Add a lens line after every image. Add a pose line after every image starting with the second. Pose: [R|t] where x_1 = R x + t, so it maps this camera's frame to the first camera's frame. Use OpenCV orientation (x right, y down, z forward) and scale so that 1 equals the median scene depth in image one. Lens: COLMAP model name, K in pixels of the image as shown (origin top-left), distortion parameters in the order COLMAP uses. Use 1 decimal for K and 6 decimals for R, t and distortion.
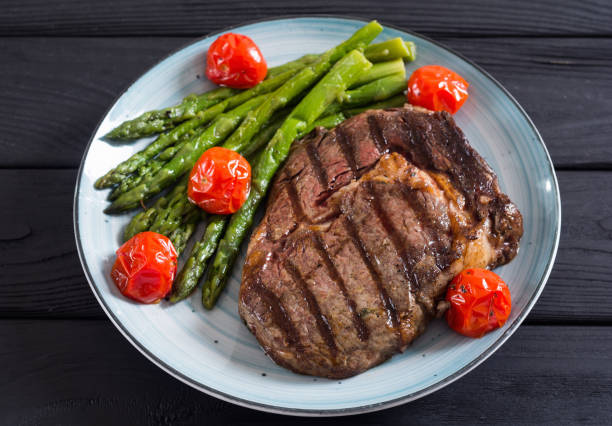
lens RADIAL K [[1652.0, 0, 289.3], [0, 1652.0, 220.1], [0, 0, 1]] dist [0.014031, 0.000000]
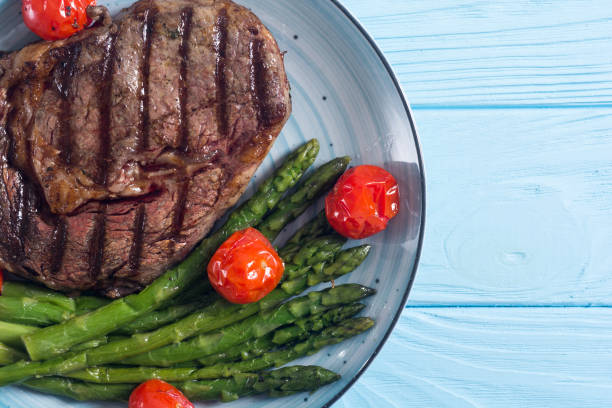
lens RADIAL K [[1494.2, 0, 296.5], [0, 1494.2, 185.2], [0, 0, 1]] dist [0.010829, 0.000000]
pose [[-0.910532, -0.412536, 0.027302, -0.072361], [0.363318, -0.766885, 0.529044, -0.417089], [-0.197312, 0.491631, 0.848155, 0.298724]]
